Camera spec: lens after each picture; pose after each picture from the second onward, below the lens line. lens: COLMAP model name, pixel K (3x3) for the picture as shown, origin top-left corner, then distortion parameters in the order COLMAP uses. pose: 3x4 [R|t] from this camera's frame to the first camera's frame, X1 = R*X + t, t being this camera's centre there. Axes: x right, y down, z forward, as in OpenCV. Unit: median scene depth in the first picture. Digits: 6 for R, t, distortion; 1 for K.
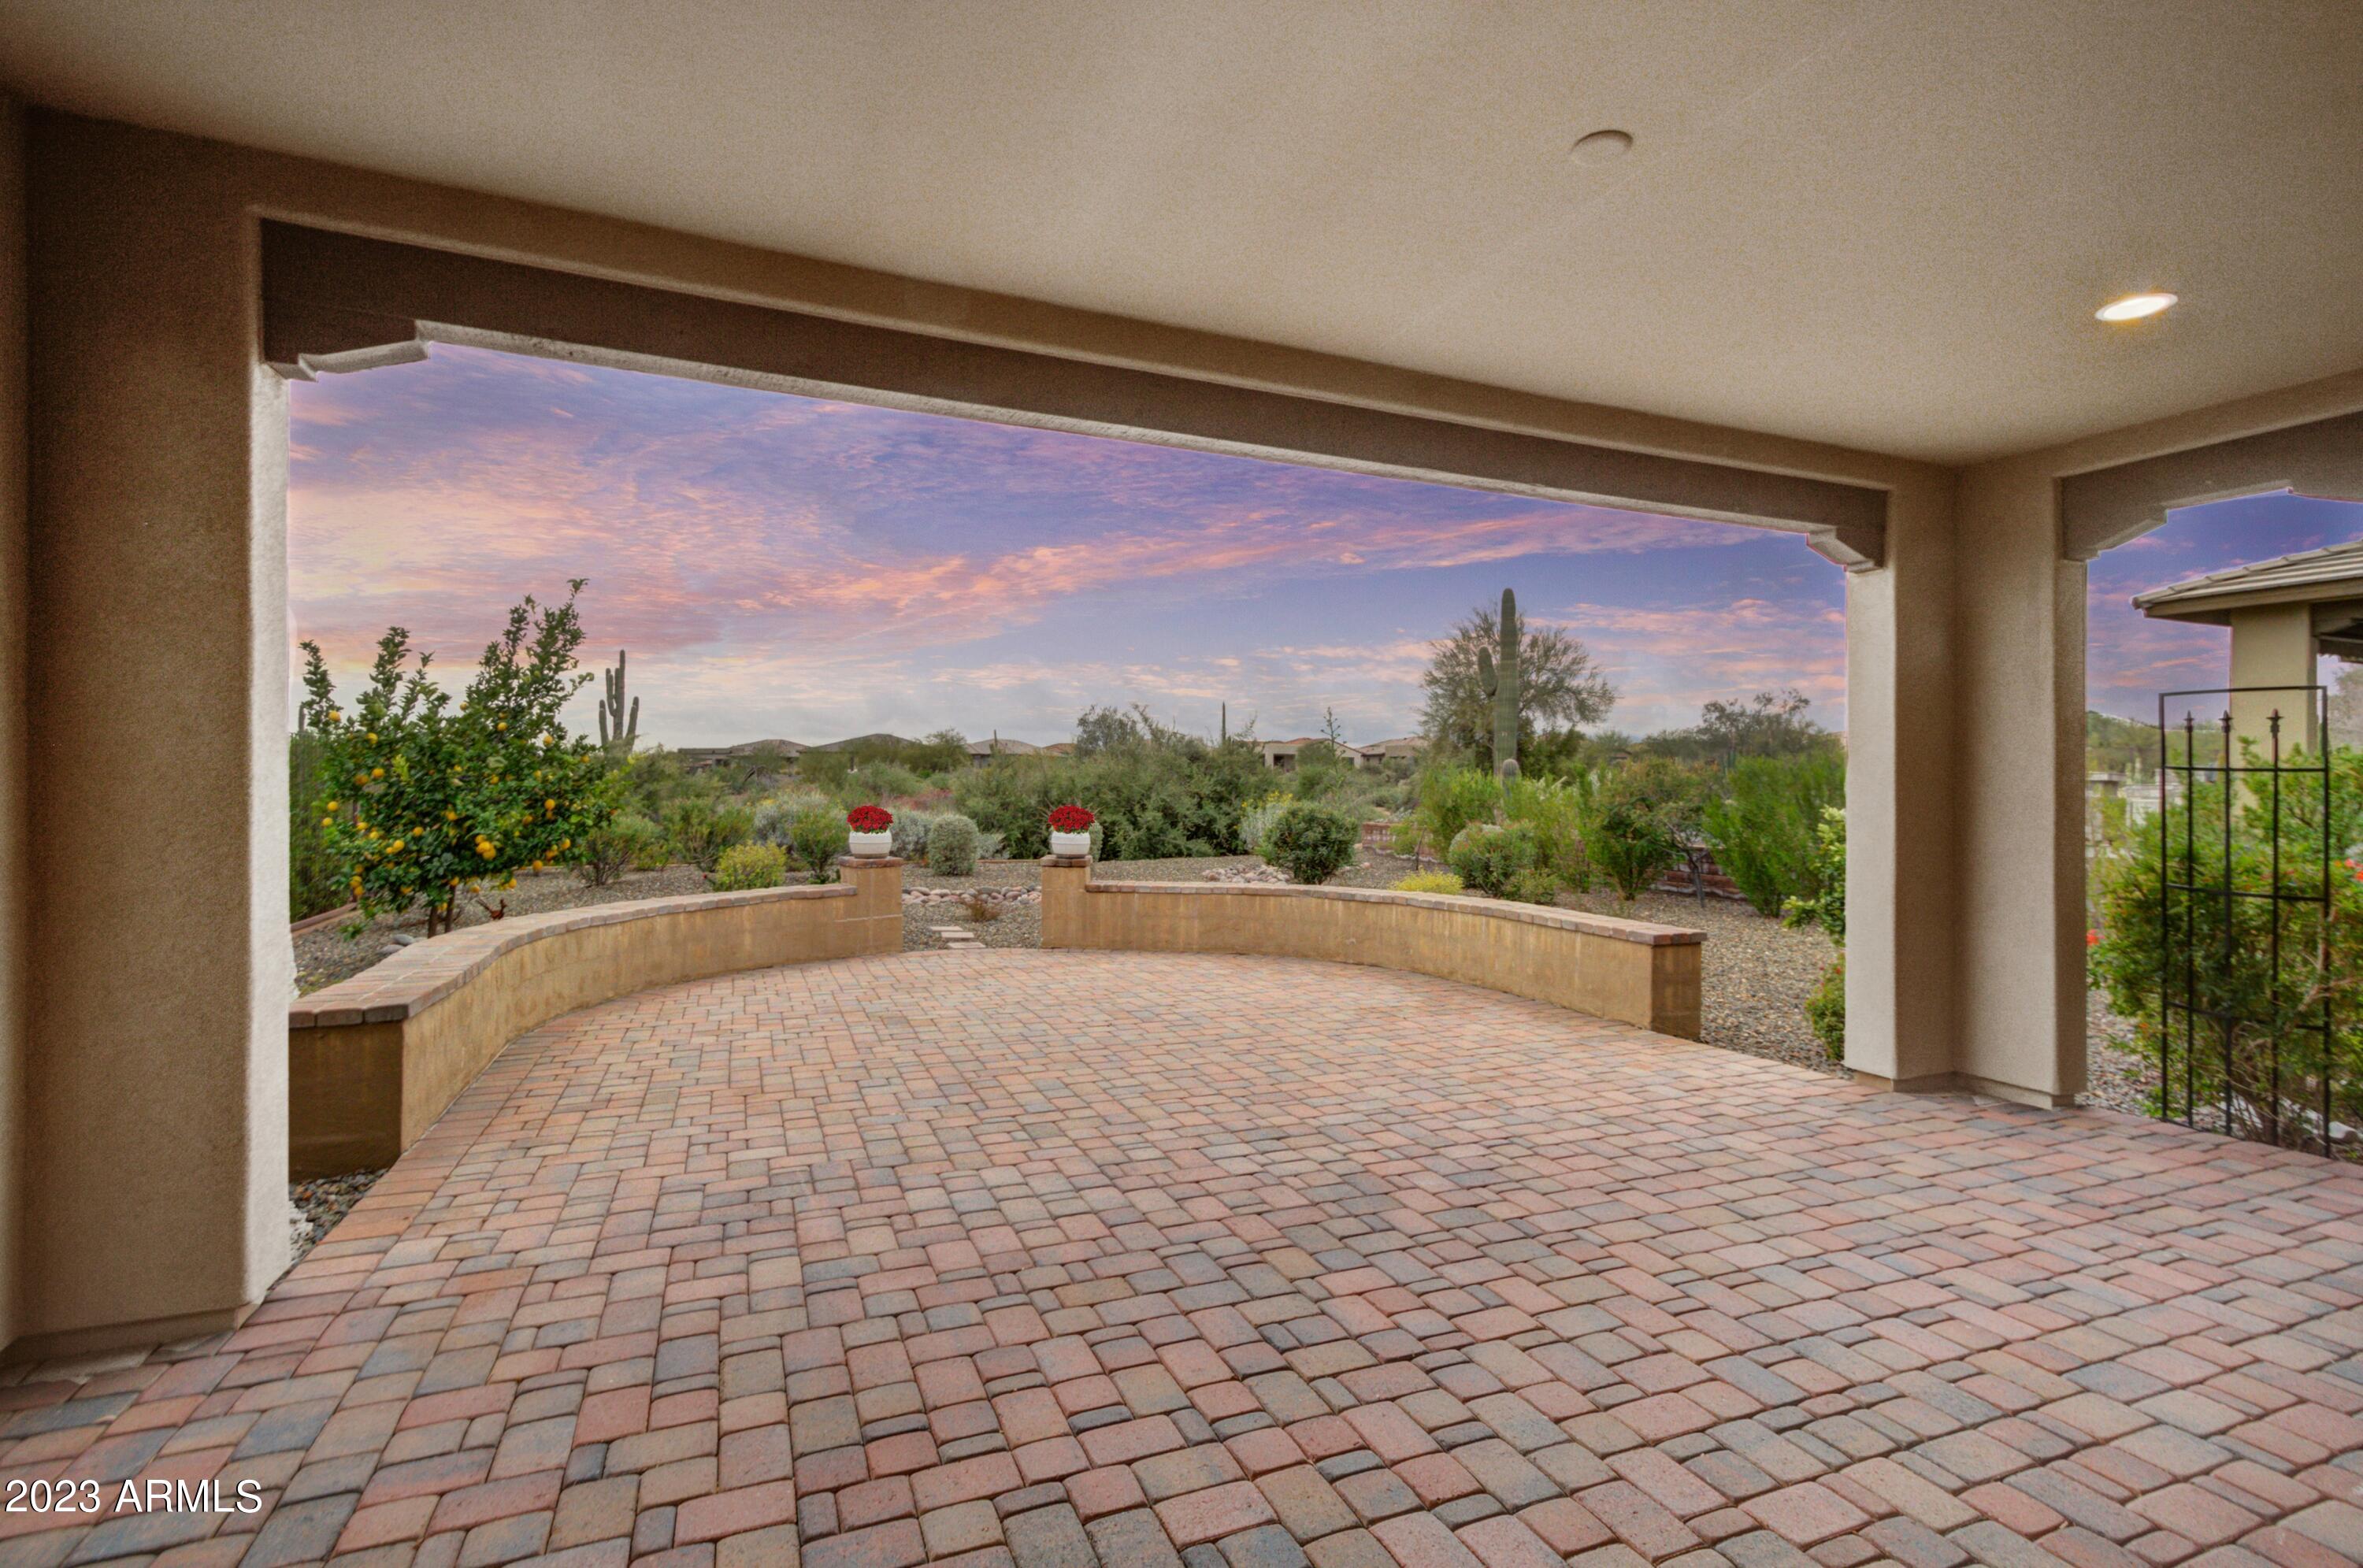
lens RADIAL K [[1150.3, 0, 1200.5], [0, 1150.3, 769.9], [0, 0, 1]] dist [0.010100, 0.001382]
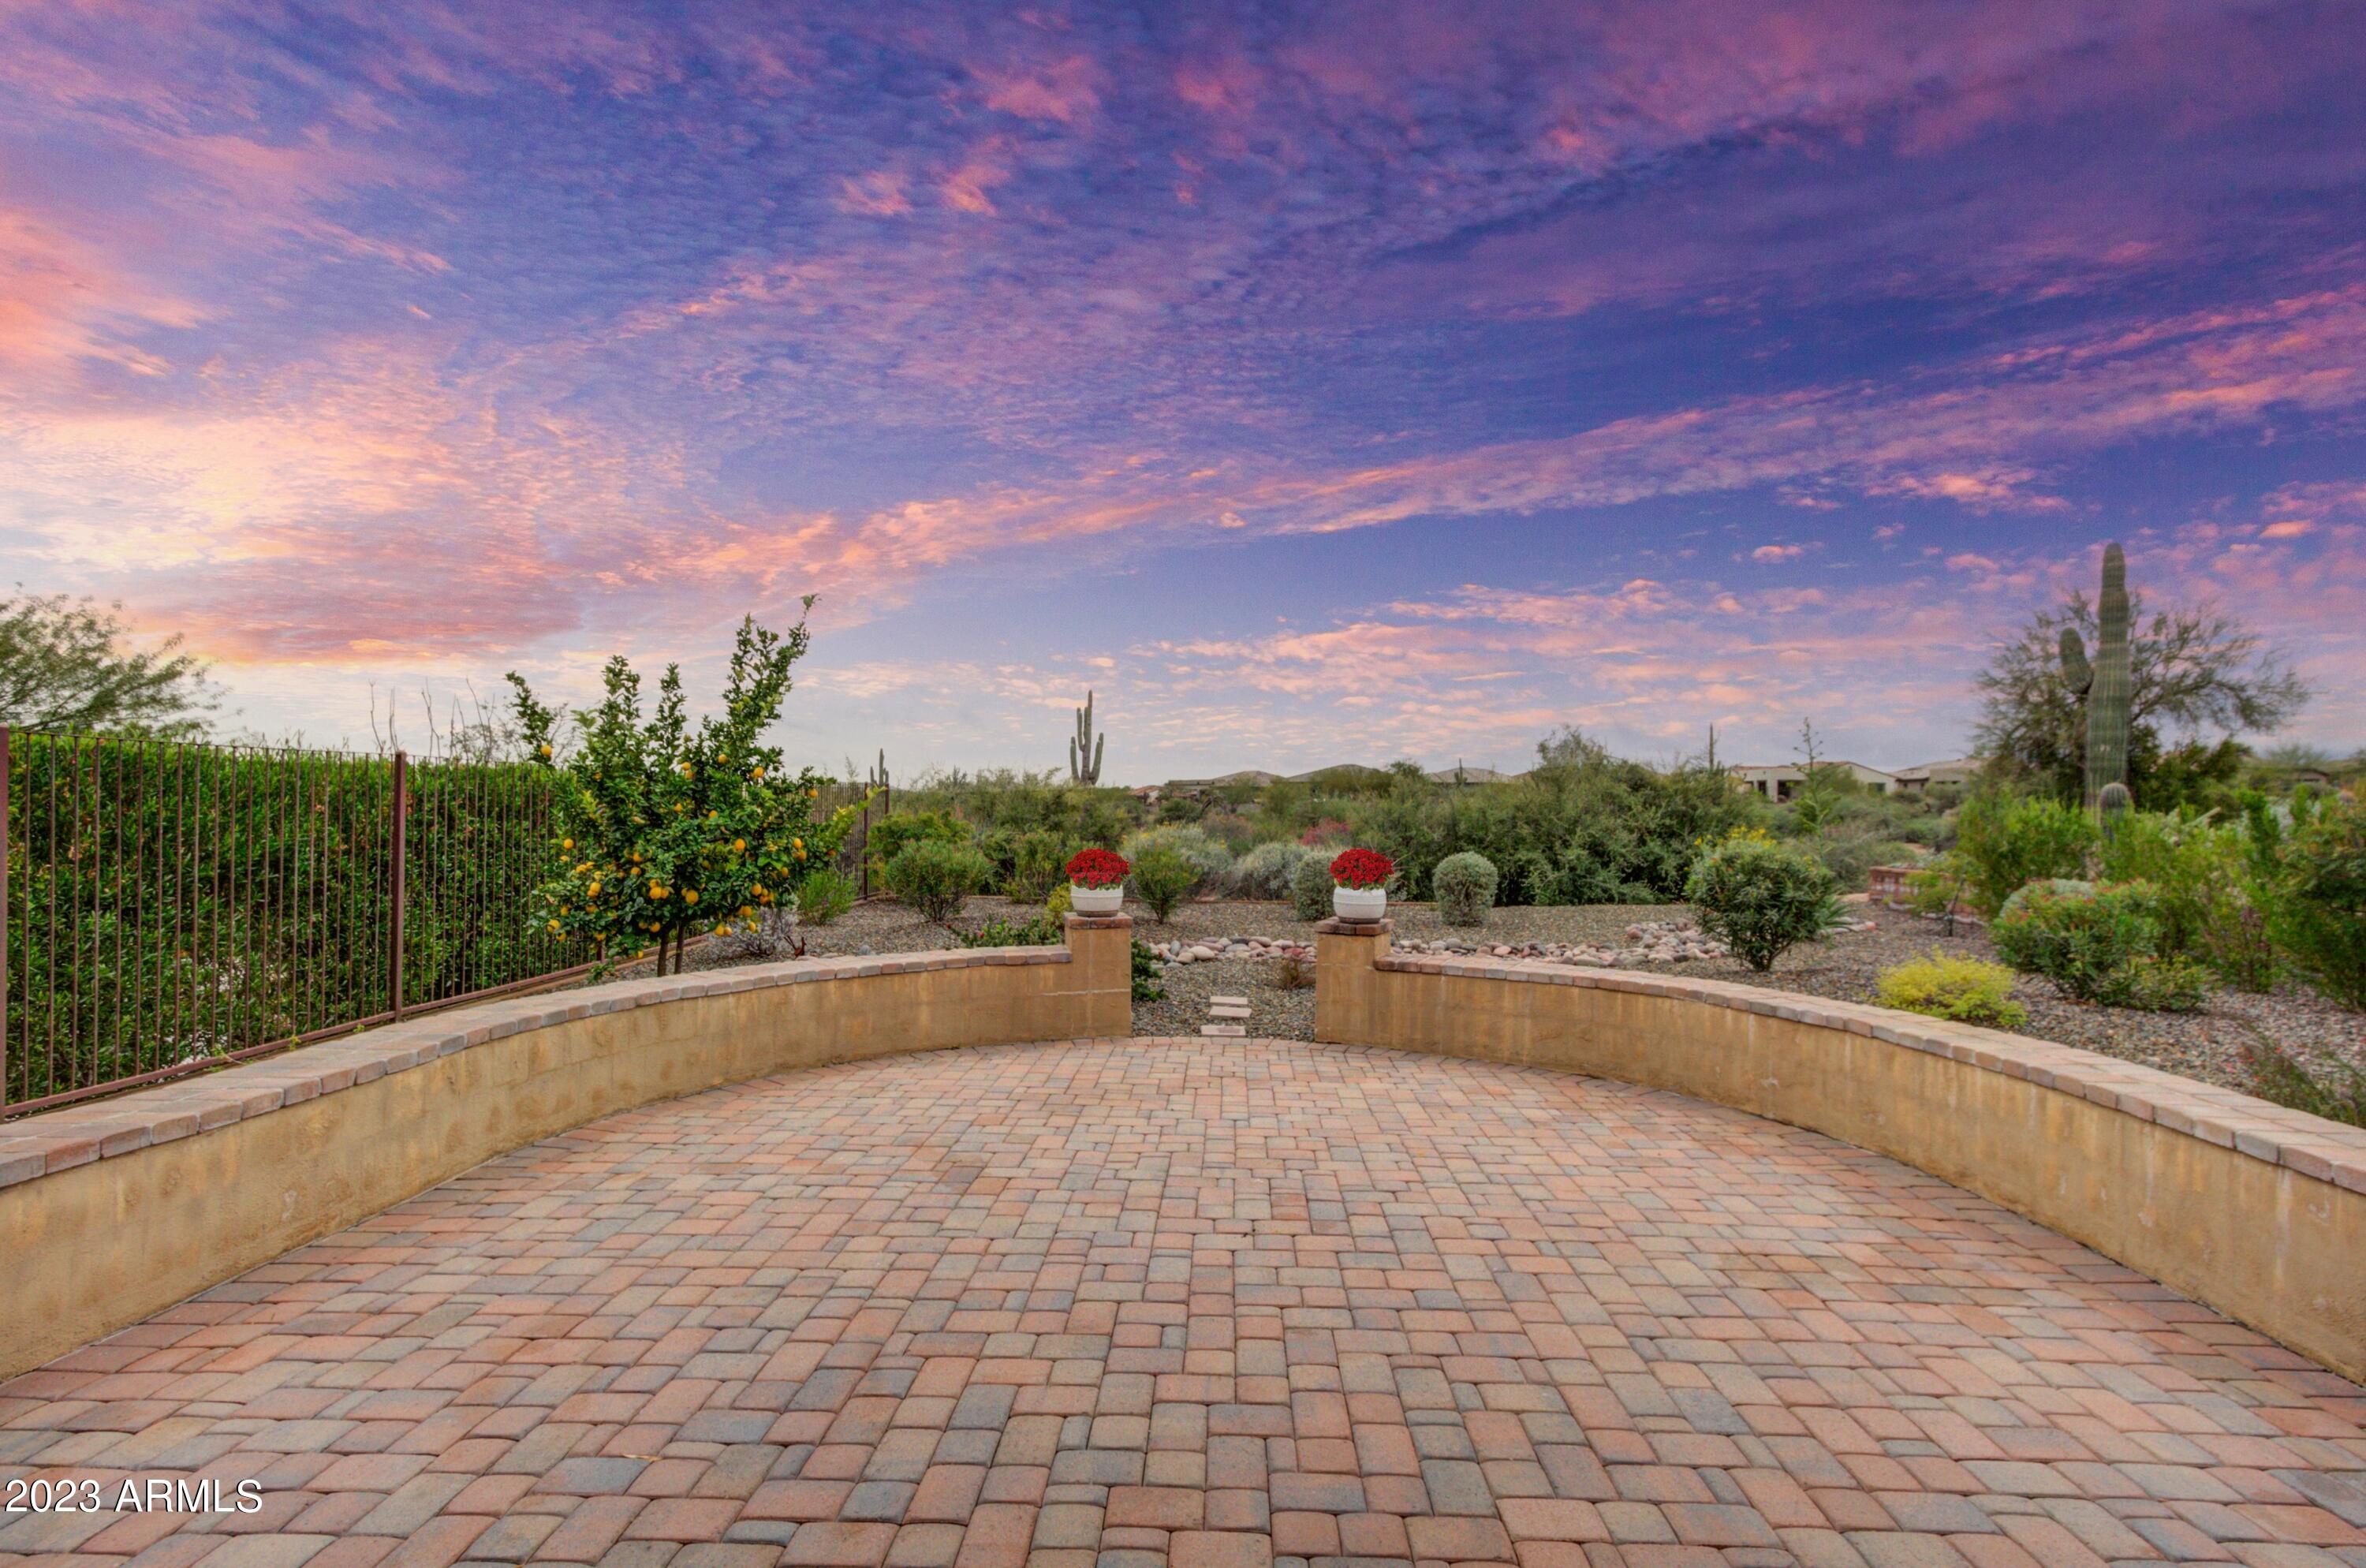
lens RADIAL K [[1139.5, 0, 1151.2], [0, 1139.5, 817.3], [0, 0, 1]] dist [0.010049, 0.000835]
pose [[0.905821, 0.003114, -0.423650, 0.055986], [0.003678, 0.999878, 0.015213, -0.002318], [0.423645, -0.015338, 0.905698, 0.194465]]
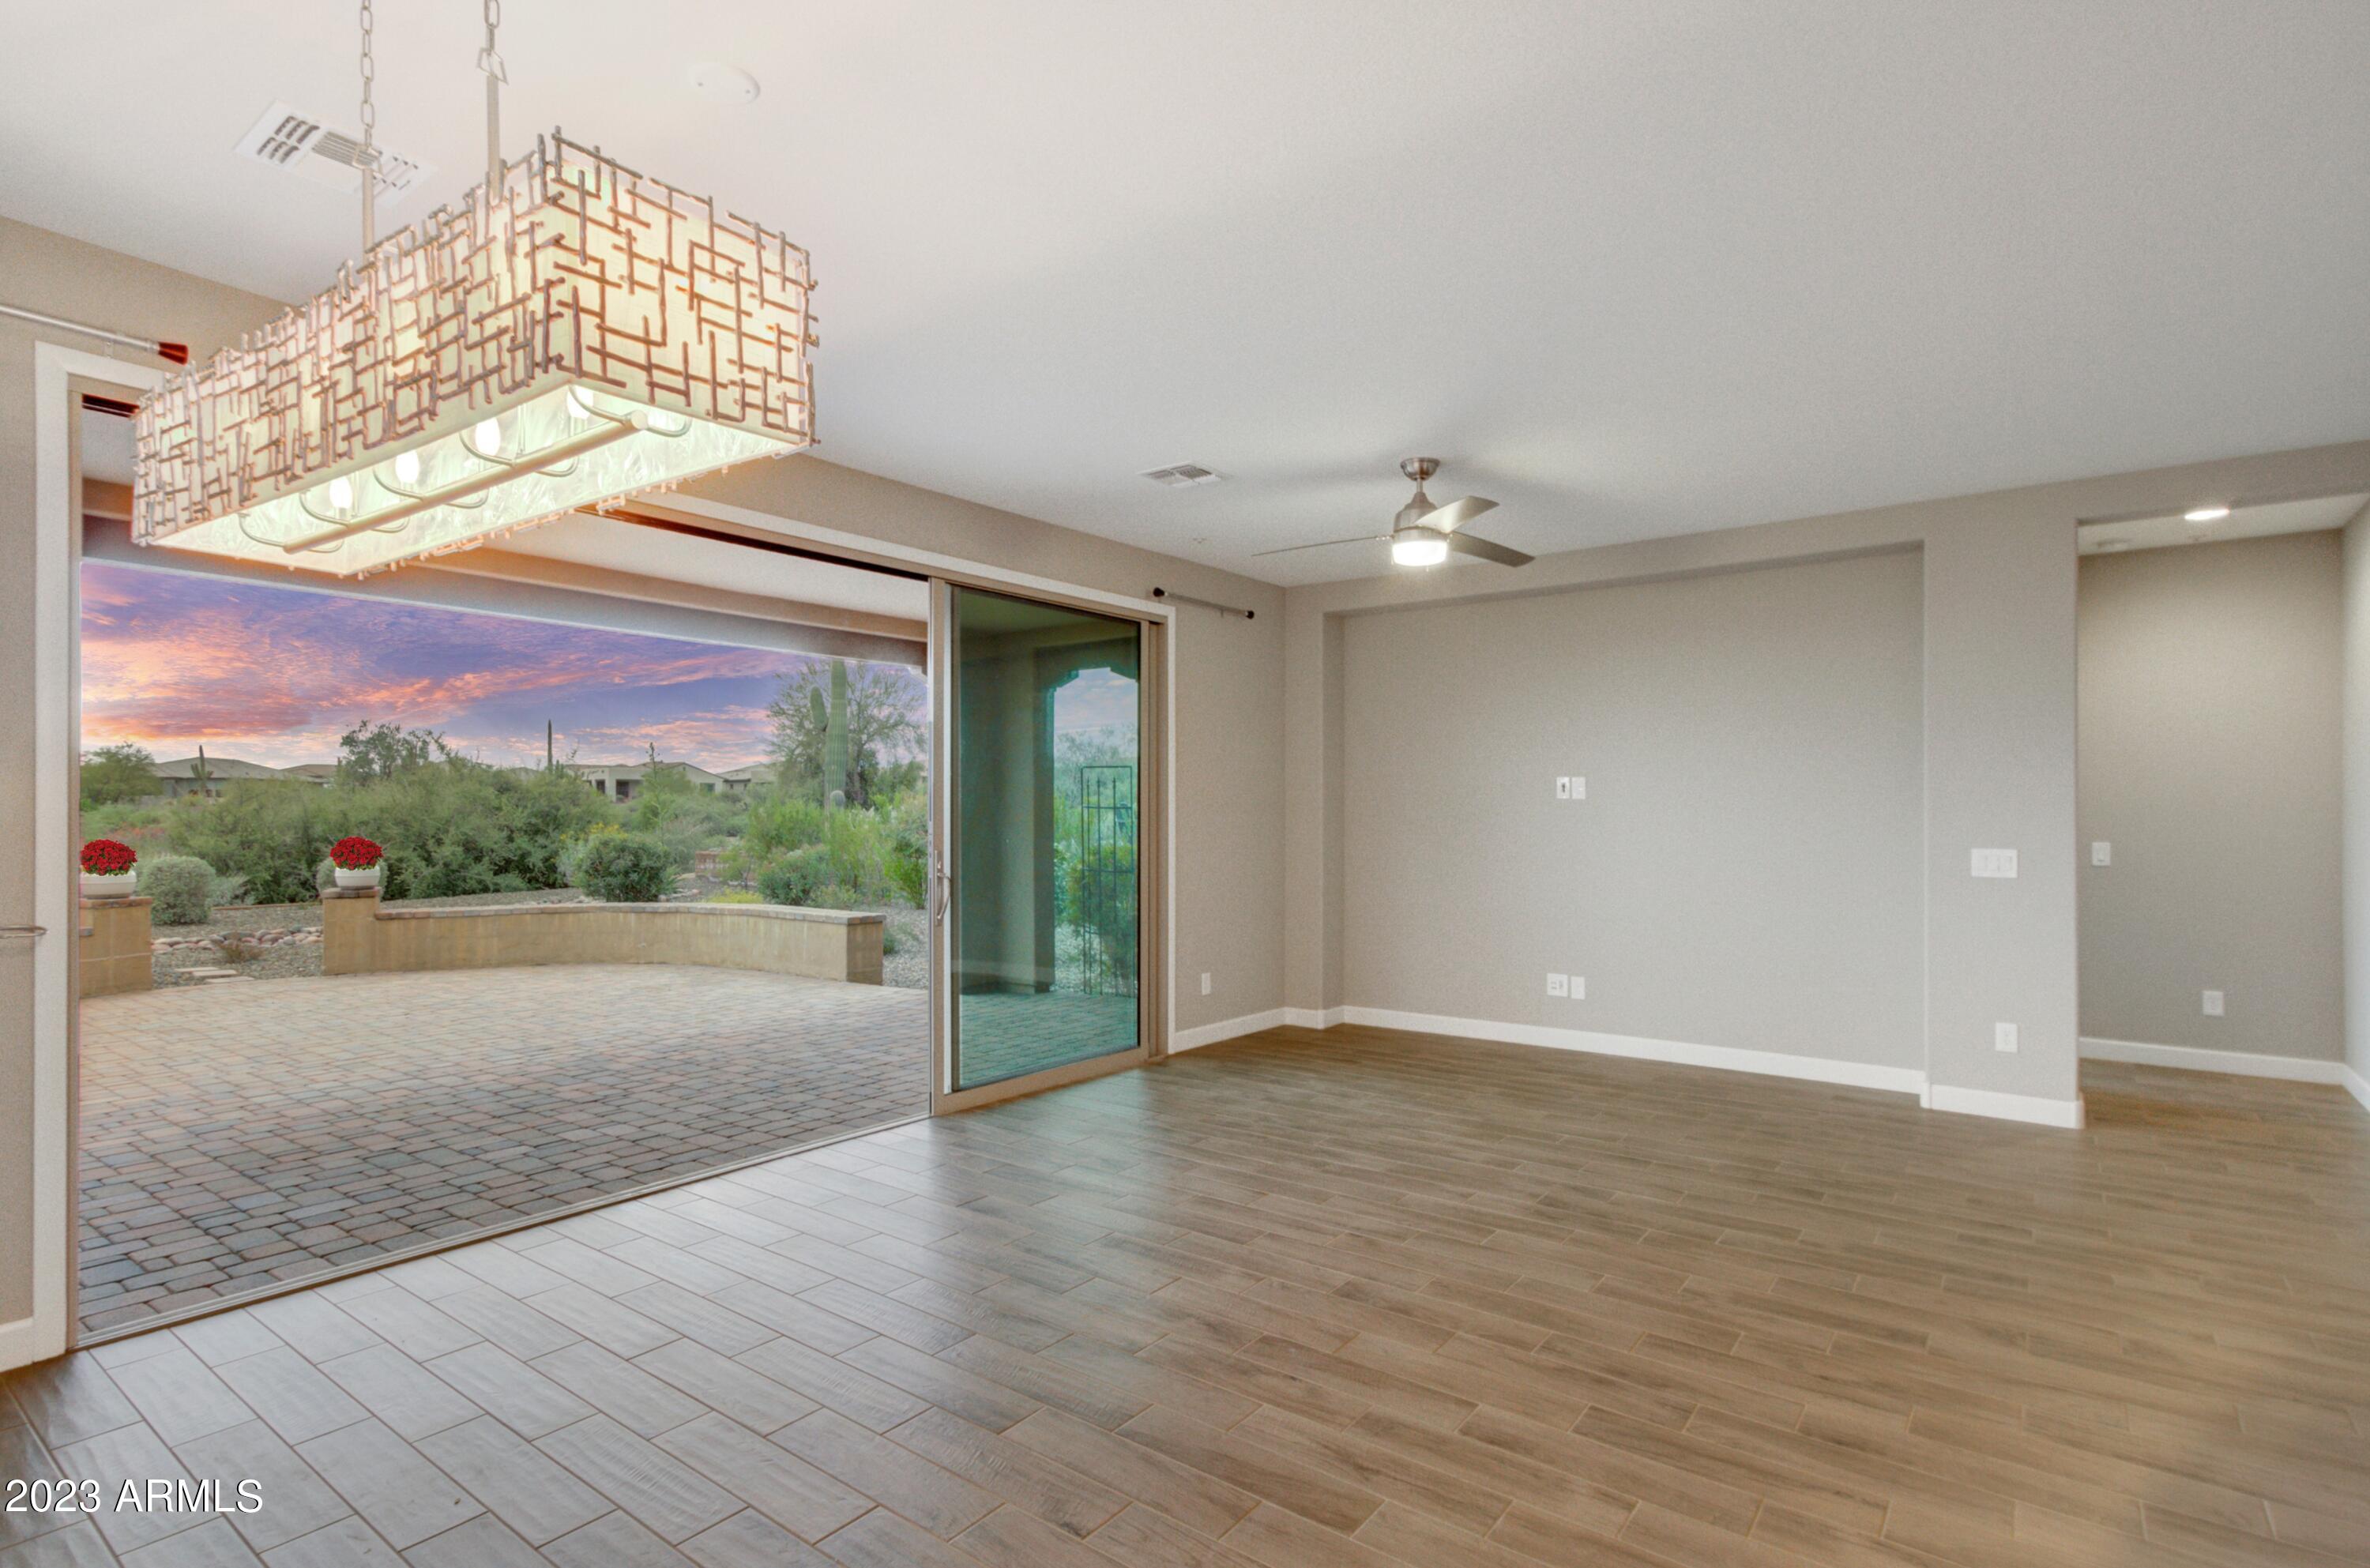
lens RADIAL K [[1153.7, 0, 1204.7], [0, 1153.7, 807.3], [0, 0, 1]] dist [0.010100, 0.001382]
pose [[0.860752, -0.009298, 0.508940, 0.012437], [0.004302, 0.999930, 0.010993, -0.006549], [-0.509006, -0.007272, 0.860732, -0.235177]]
